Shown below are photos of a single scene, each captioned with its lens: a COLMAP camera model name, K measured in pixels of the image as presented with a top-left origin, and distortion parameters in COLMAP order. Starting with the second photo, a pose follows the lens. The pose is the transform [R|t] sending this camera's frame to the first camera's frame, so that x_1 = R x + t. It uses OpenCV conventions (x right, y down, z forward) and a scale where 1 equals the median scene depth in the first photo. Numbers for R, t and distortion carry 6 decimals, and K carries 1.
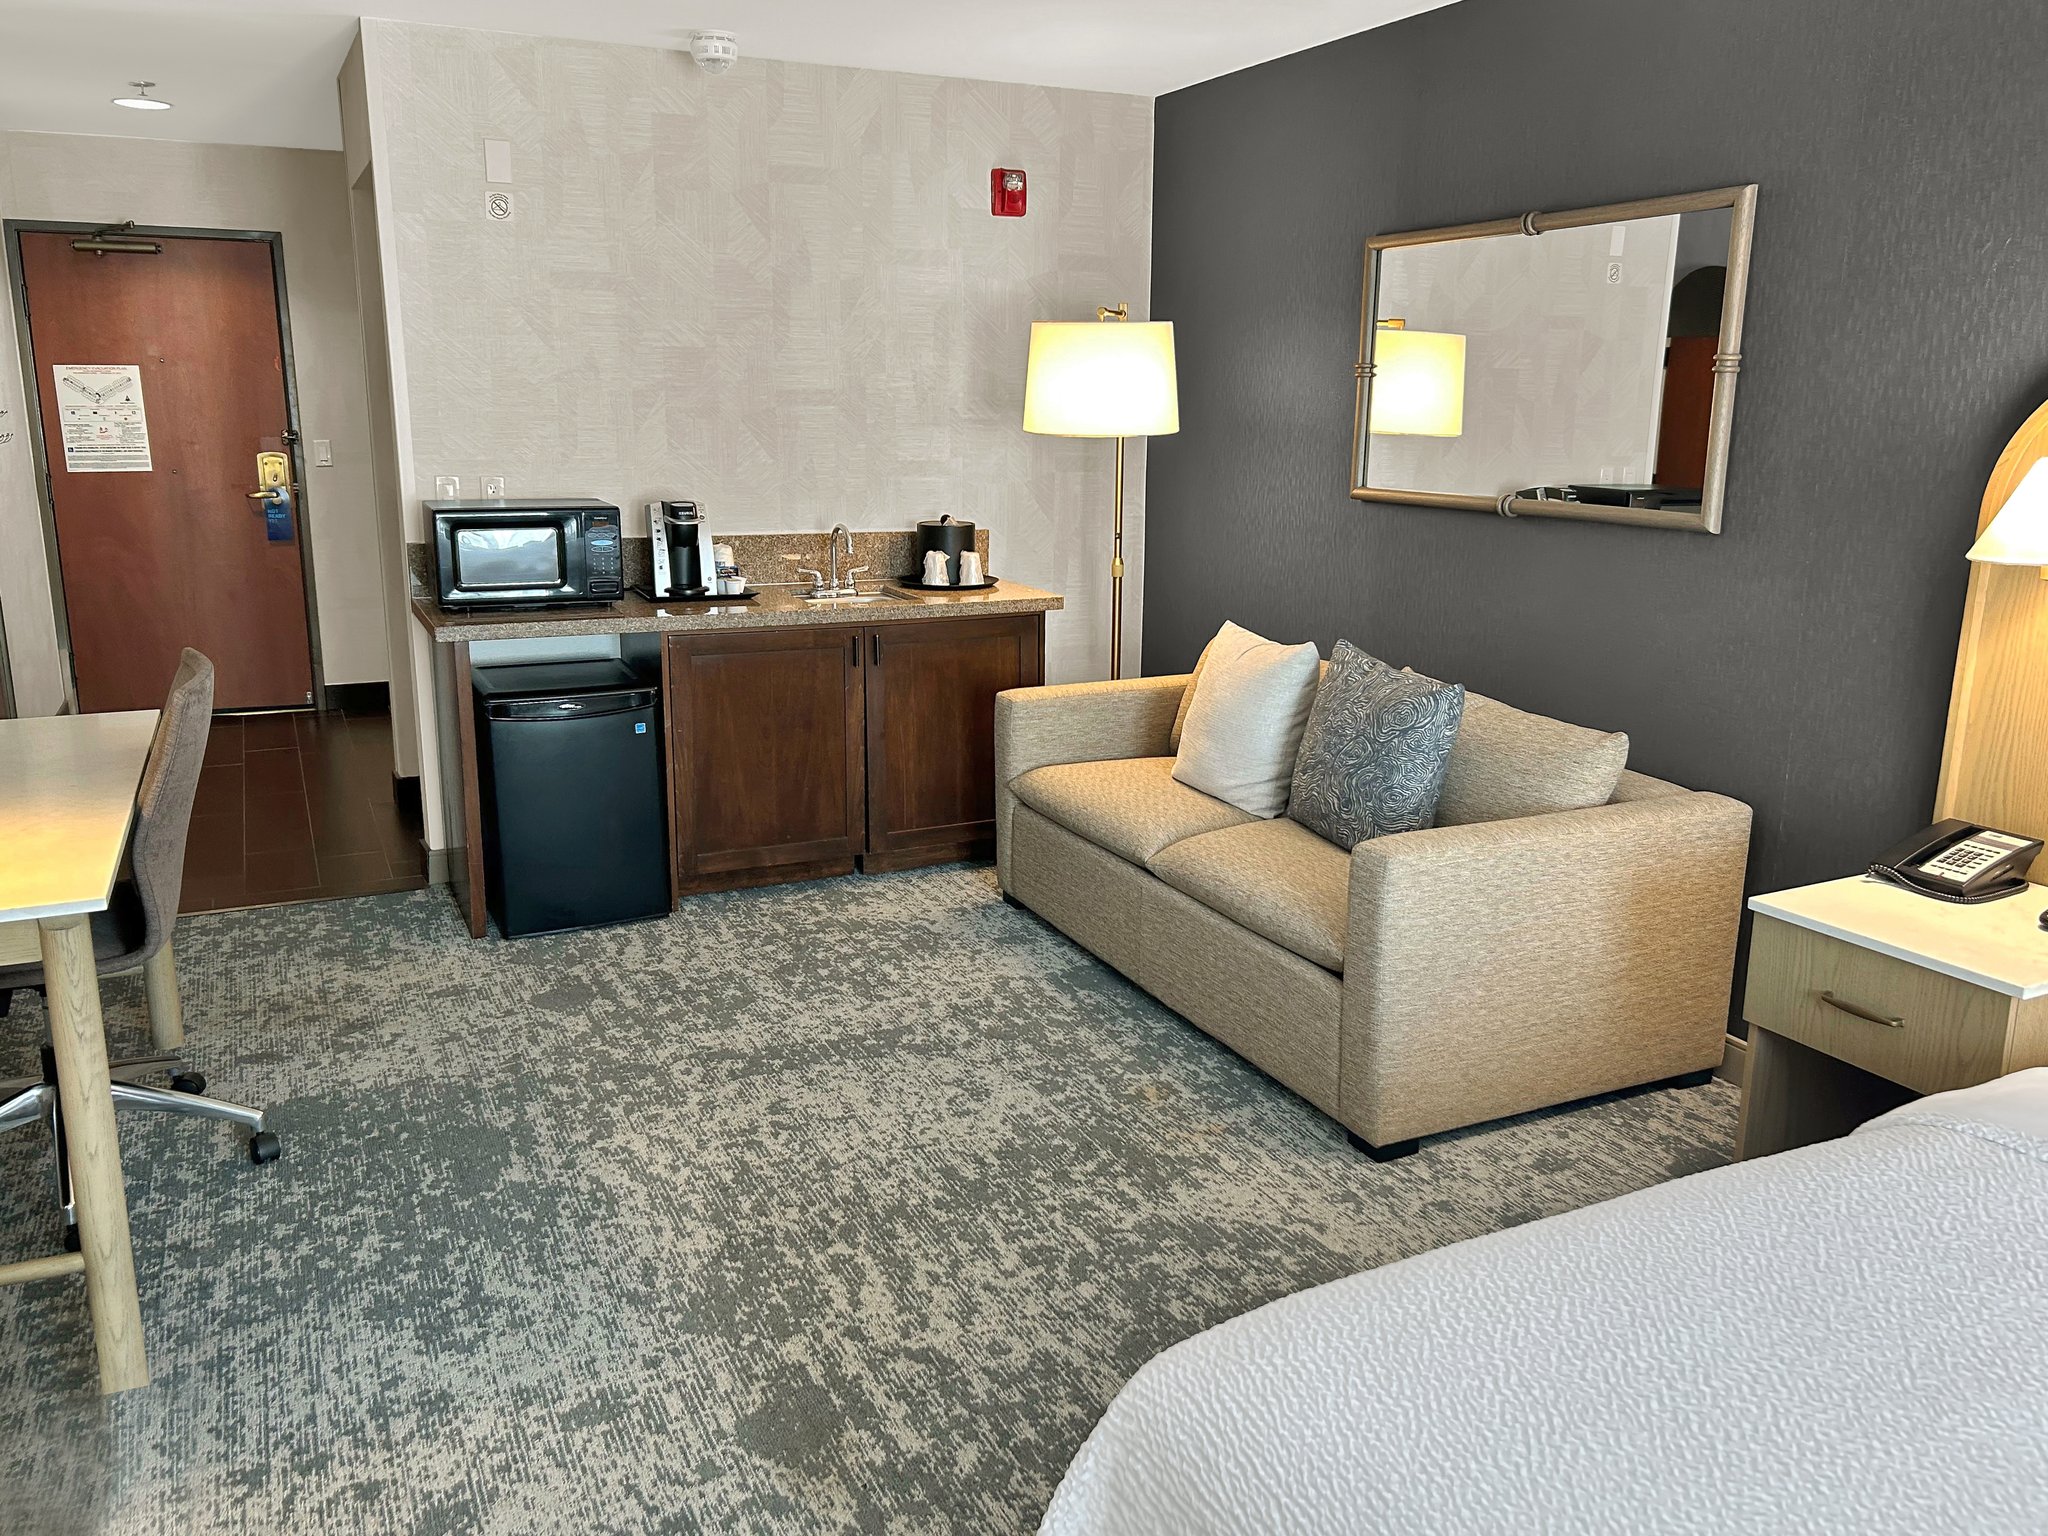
lens RADIAL K [[1580.6, 0, 1034.4], [0, 1580.6, 743.8], [0, 0, 1]] dist [0.050250, -0.066468]
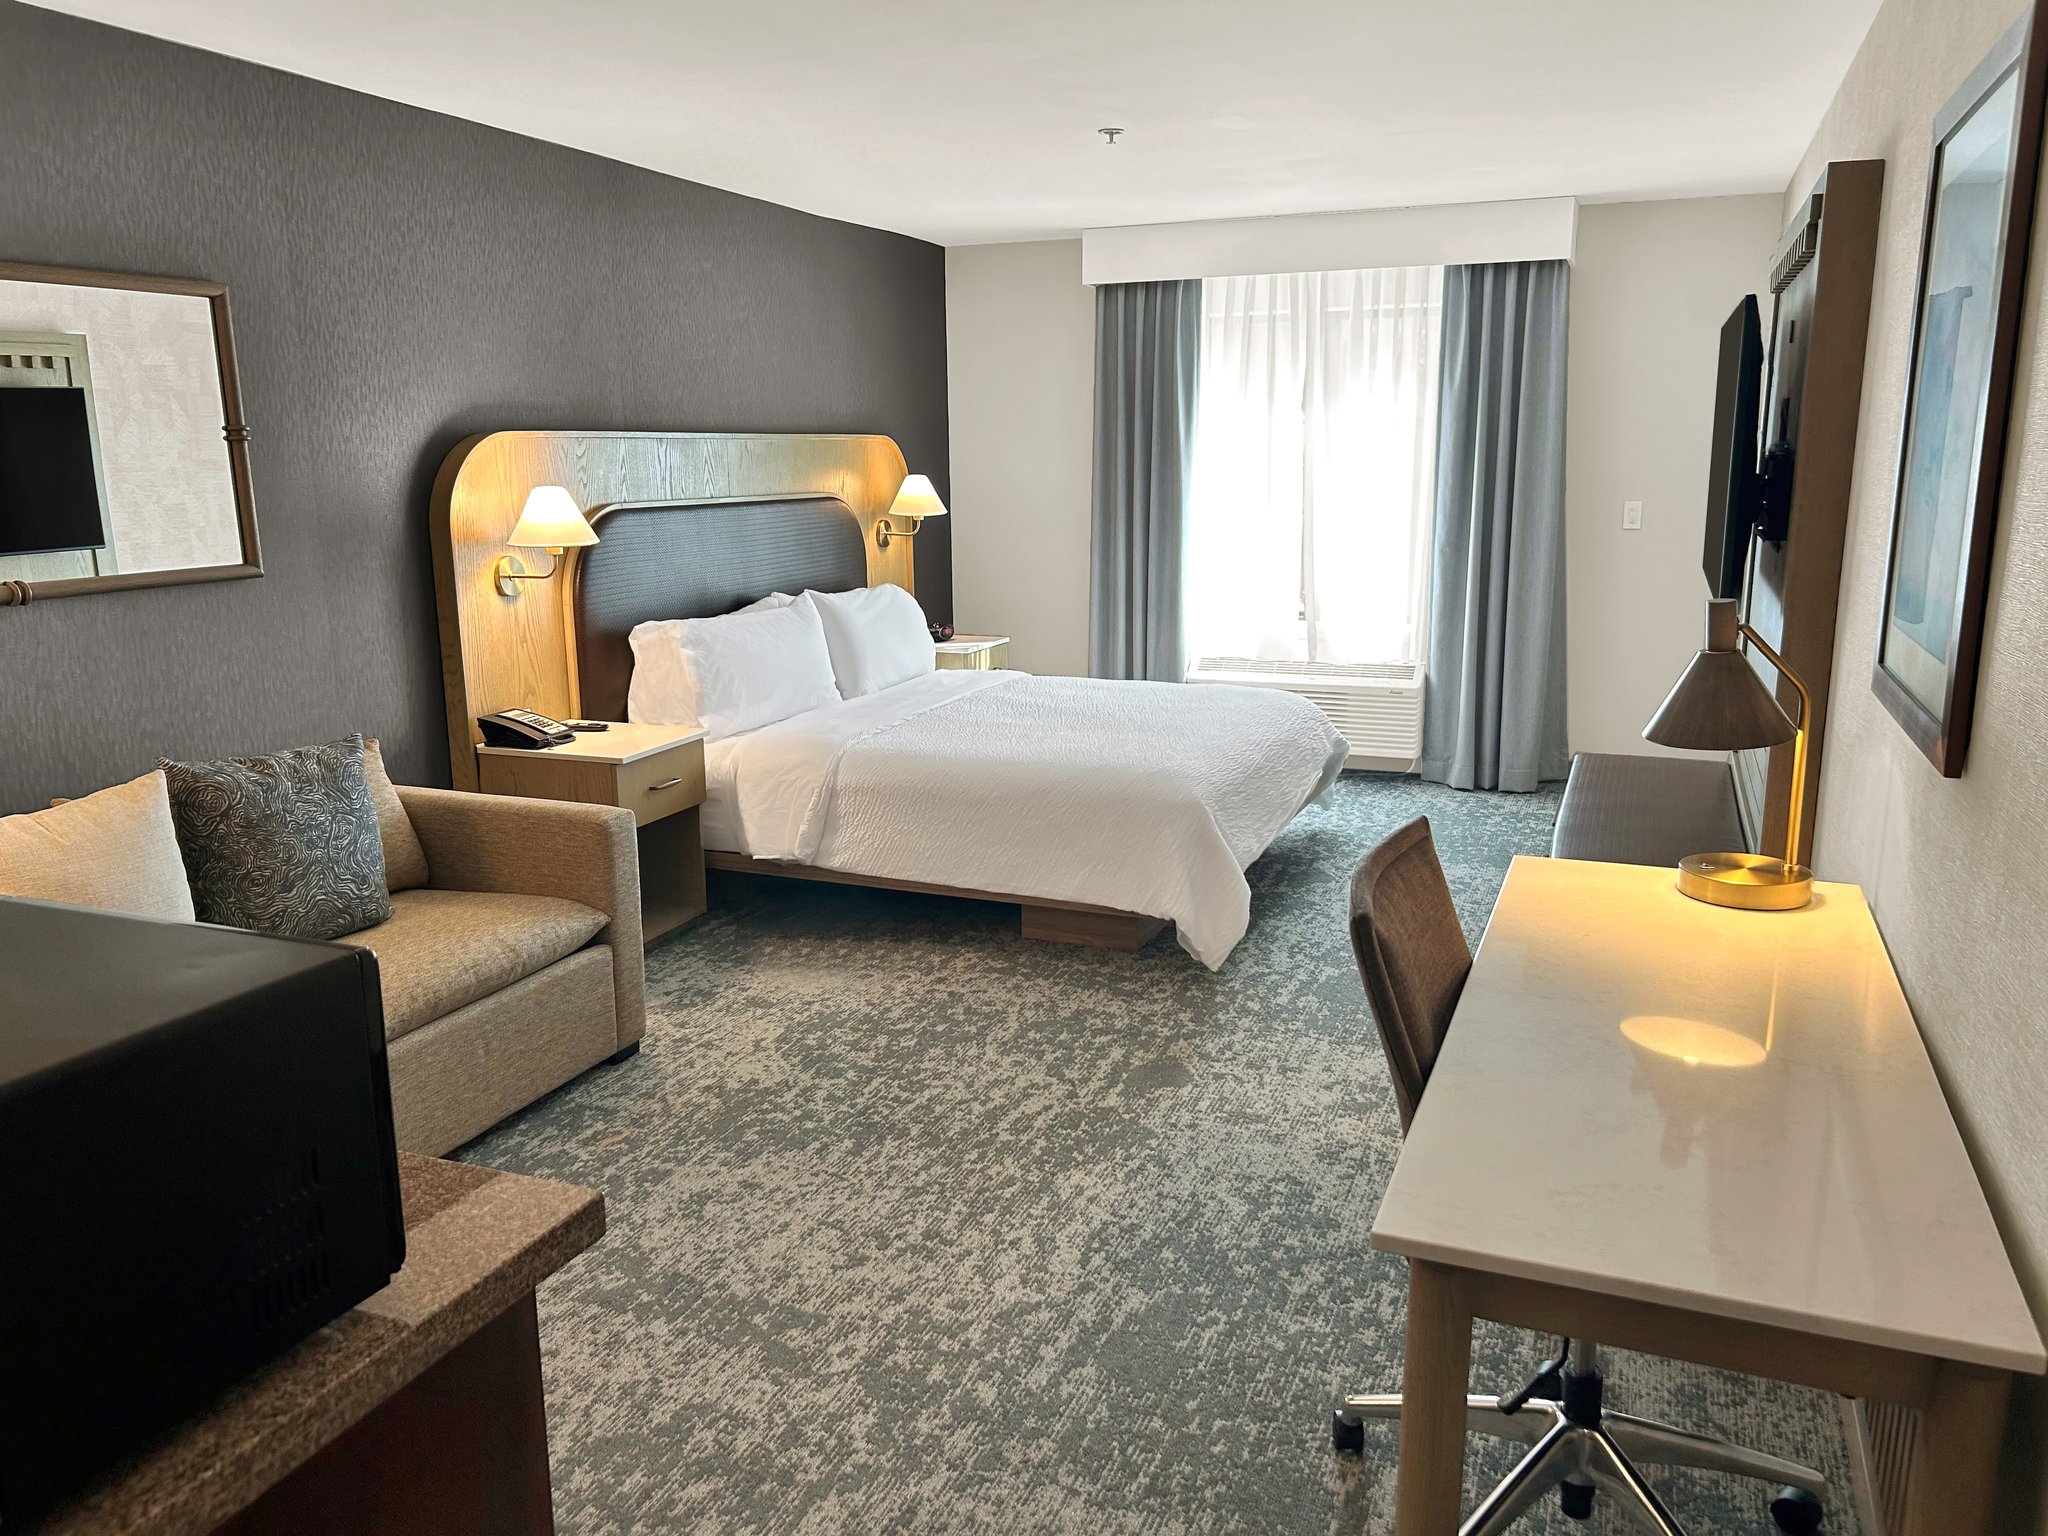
lens RADIAL K [[1562.1, 0, 1021.7], [0, 1562.1, 756.1], [0, 0, 1]] dist [0.052104, -0.066373]
pose [[-0.671898, -0.150068, 0.725281, -0.812599], [0.166794, 0.923444, 0.345588, -0.319294], [-0.721618, 0.353173, -0.595430, 1.338268]]
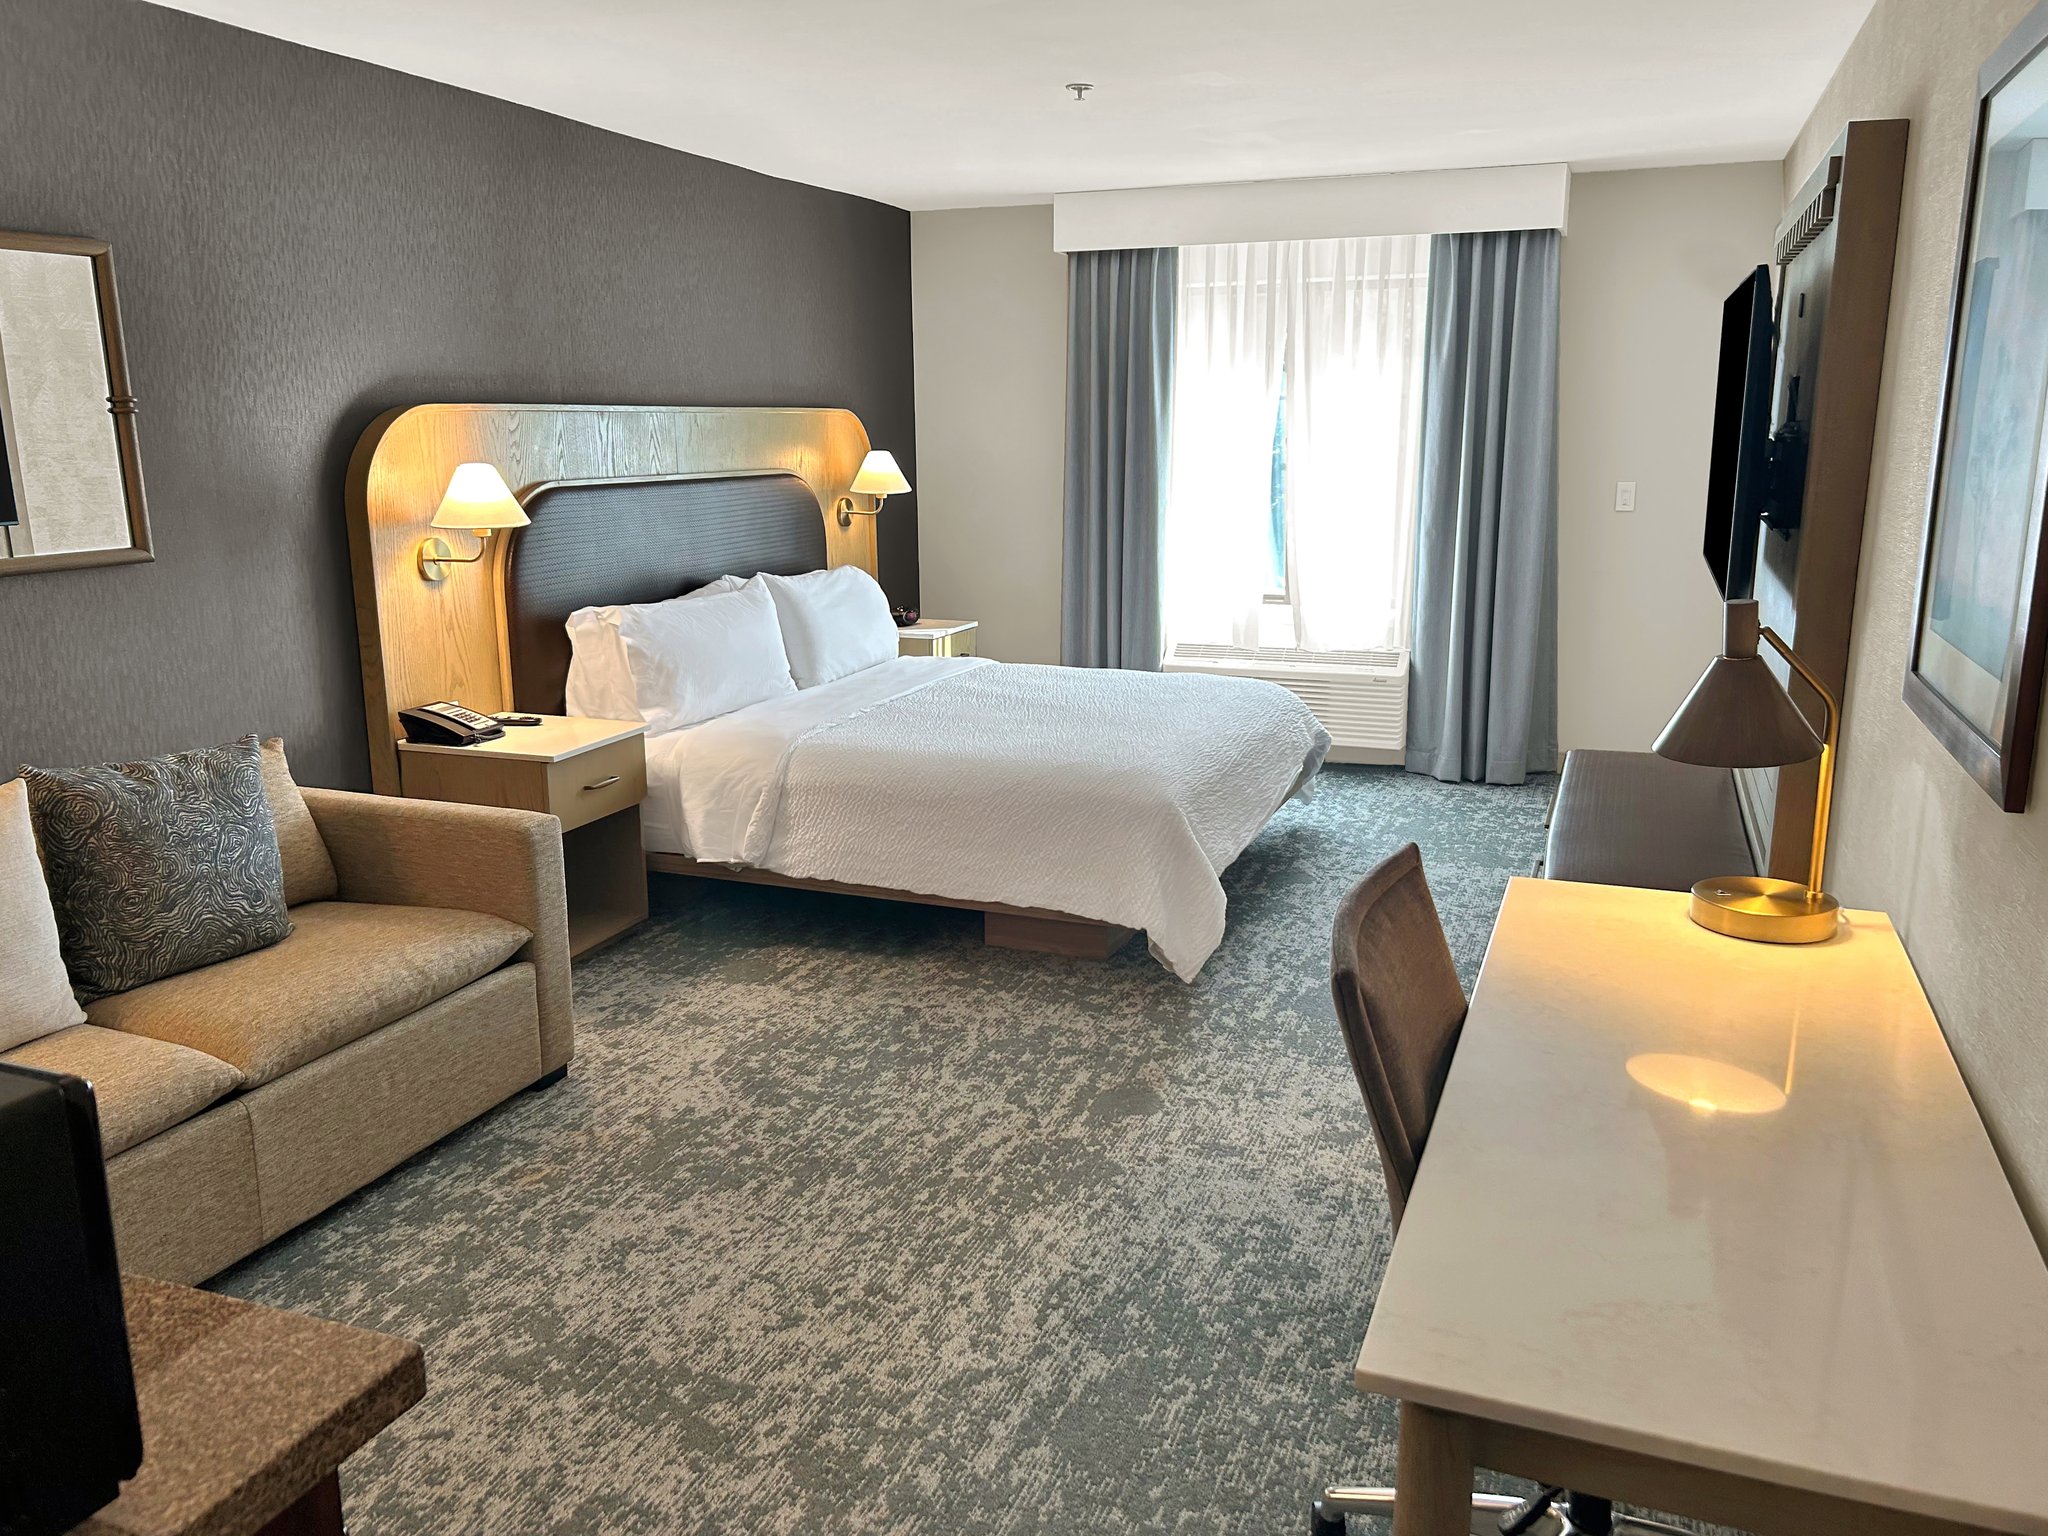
lens RADIAL K [[1580.6, 0, 1034.4], [0, 1580.6, 743.8], [0, 0, 1]] dist [0.050250, -0.066468]
pose [[-0.686773, -0.155828, 0.709972, -0.770080], [0.158576, 0.921102, 0.355562, -0.309101], [-0.709363, 0.356775, -0.607878, 1.281307]]
